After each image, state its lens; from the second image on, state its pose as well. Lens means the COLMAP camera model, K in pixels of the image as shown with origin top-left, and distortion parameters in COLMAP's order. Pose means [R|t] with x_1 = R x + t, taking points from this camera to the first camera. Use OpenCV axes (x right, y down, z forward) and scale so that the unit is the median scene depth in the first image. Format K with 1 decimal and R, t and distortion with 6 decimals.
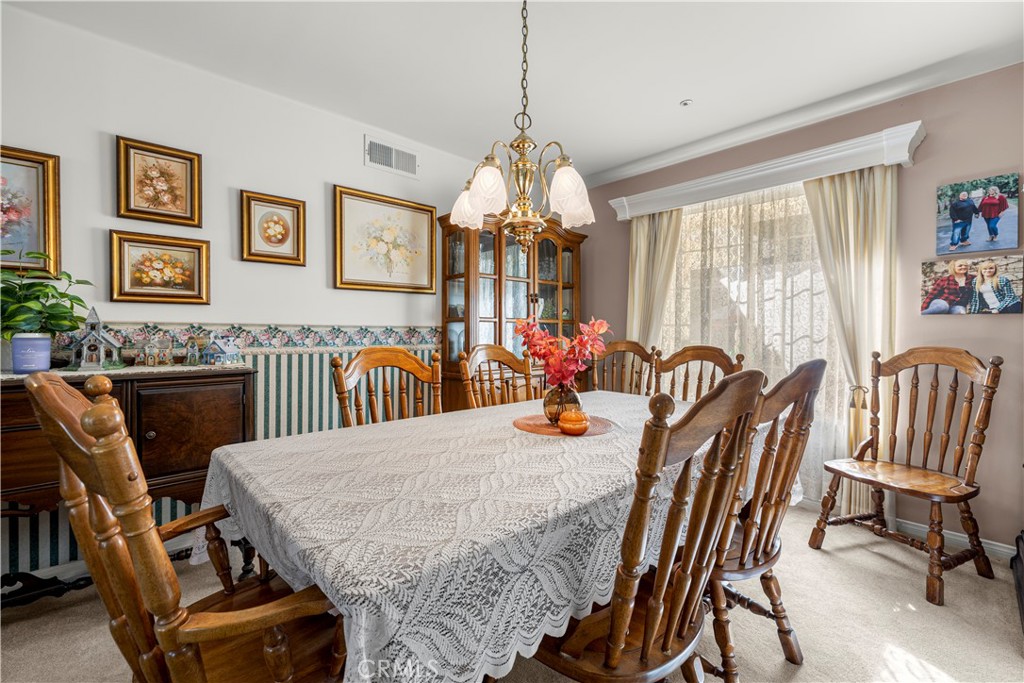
lens RADIAL K [[446.2, 0, 515.2], [0, 446.2, 338.9], [0, 0, 1]] dist [-0.002576, -0.000314]
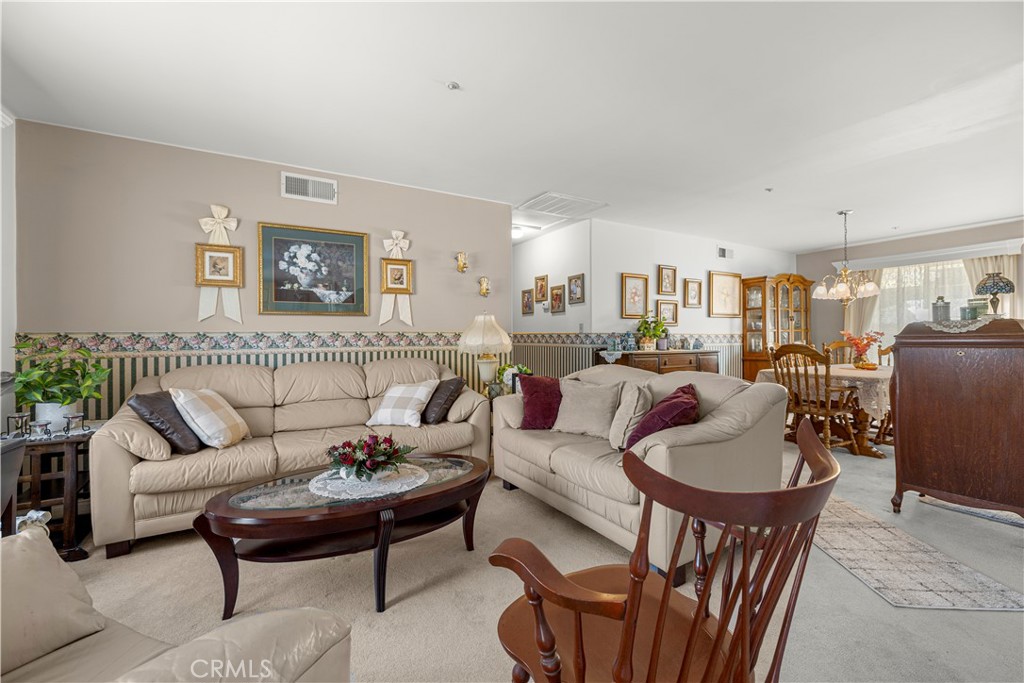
lens RADIAL K [[446.2, 0, 508.4], [0, 446.2, 341.7], [0, 0, 1]] dist [-0.002576, -0.000314]
pose [[0.975104, -0.005361, -0.221683, -0.822458], [0.003541, 0.999957, -0.008606, 0.021577], [0.221719, 0.007607, 0.975081, -1.275742]]
